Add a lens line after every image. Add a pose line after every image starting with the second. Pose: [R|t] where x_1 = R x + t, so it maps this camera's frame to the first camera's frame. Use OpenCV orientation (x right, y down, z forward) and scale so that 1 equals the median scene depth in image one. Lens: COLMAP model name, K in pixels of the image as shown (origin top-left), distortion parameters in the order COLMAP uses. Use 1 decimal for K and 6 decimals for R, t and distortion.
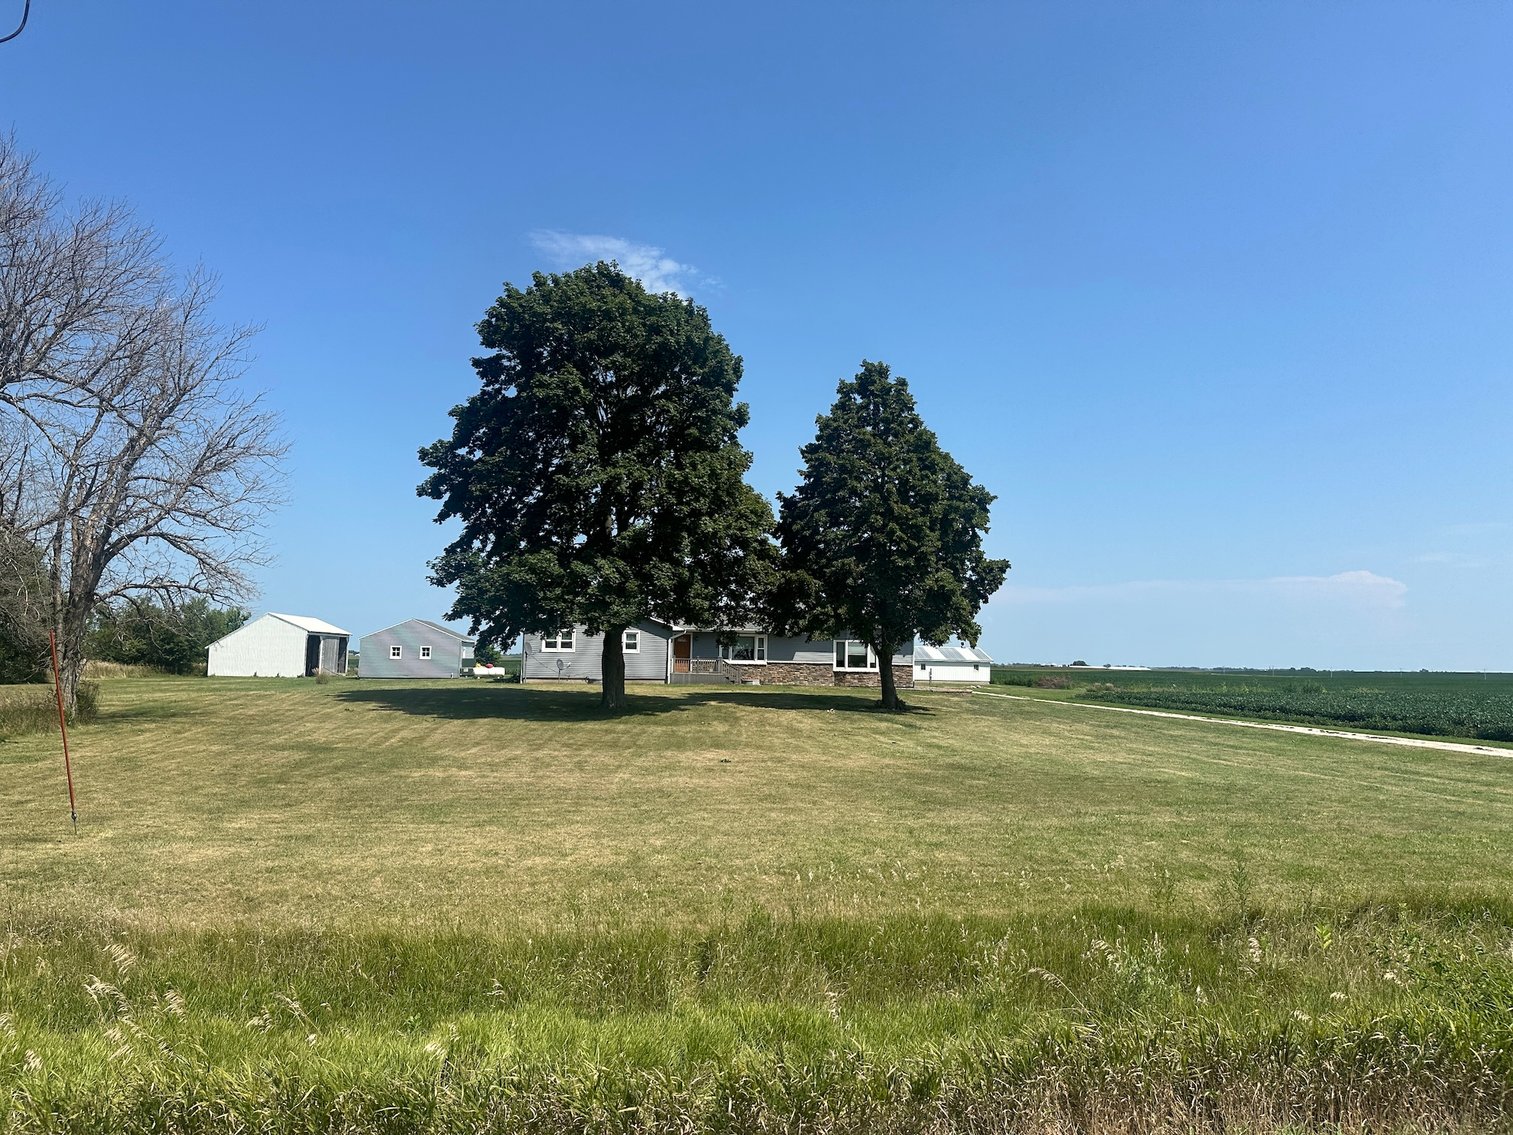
lens RADIAL K [[1039.4, 0, 786.7], [0, 1039.4, 564.8], [0, 0, 1]] dist [0.035077, -0.039280]
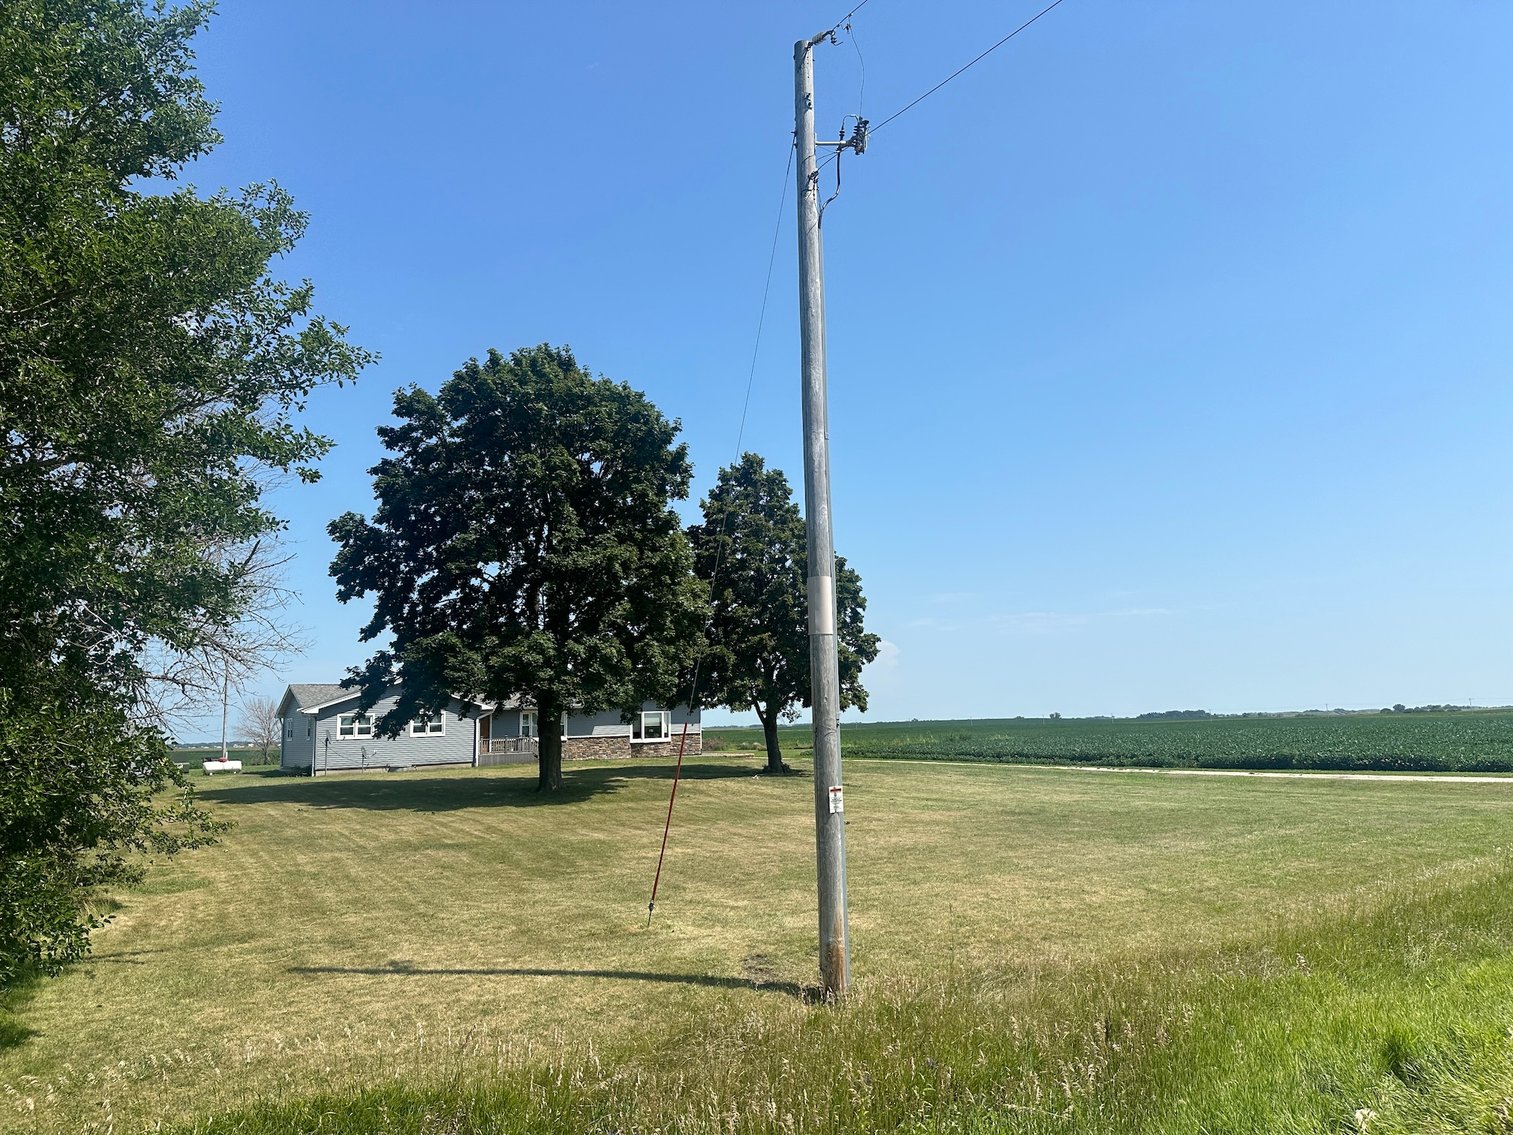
lens RADIAL K [[1039.4, 0, 786.7], [0, 1039.4, 564.8], [0, 0, 1]] dist [0.035077, -0.039280]
pose [[0.916562, 0.011485, 0.399727, -0.238463], [0.014458, 0.997982, -0.061825, -0.006882], [-0.399631, 0.062446, 0.914547, -0.002065]]
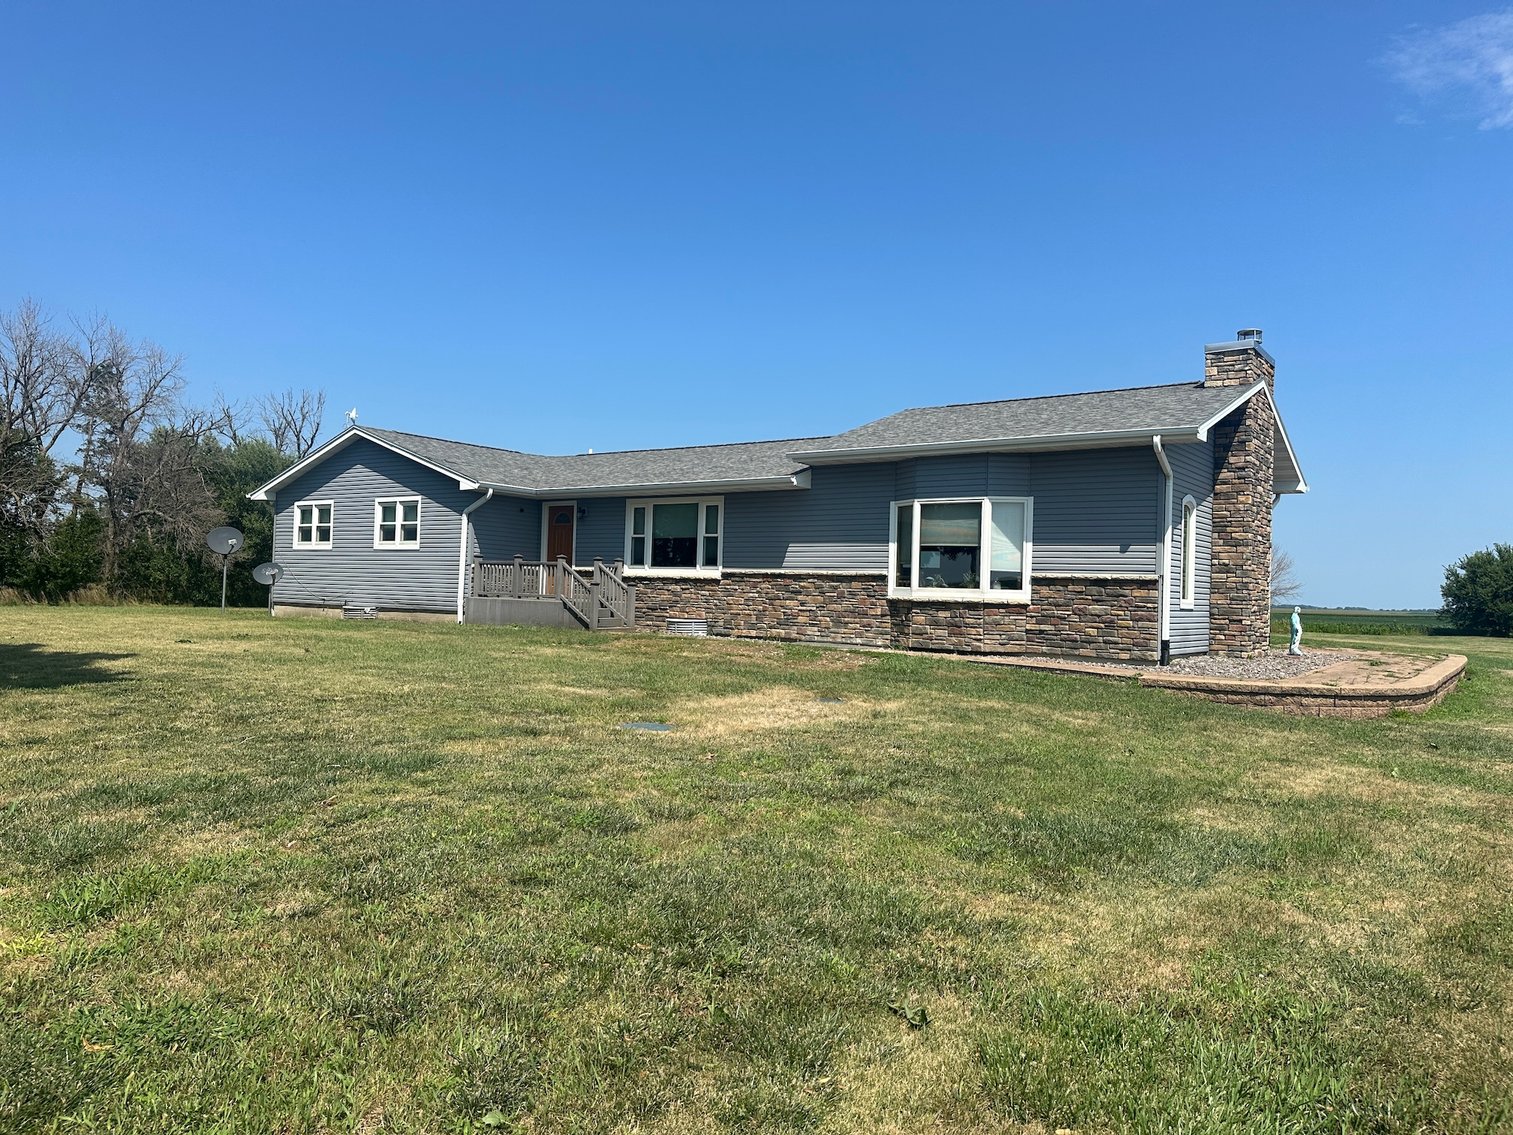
lens RADIAL K [[1039.4, 0, 786.7], [0, 1039.4, 564.8], [0, 0, 1]] dist [0.035077, -0.039280]
pose [[0.696362, -0.016932, -0.717491, 0.268036], [0.048985, 0.998512, 0.023979, 0.088257], [0.716017, -0.051845, 0.696154, 0.808512]]
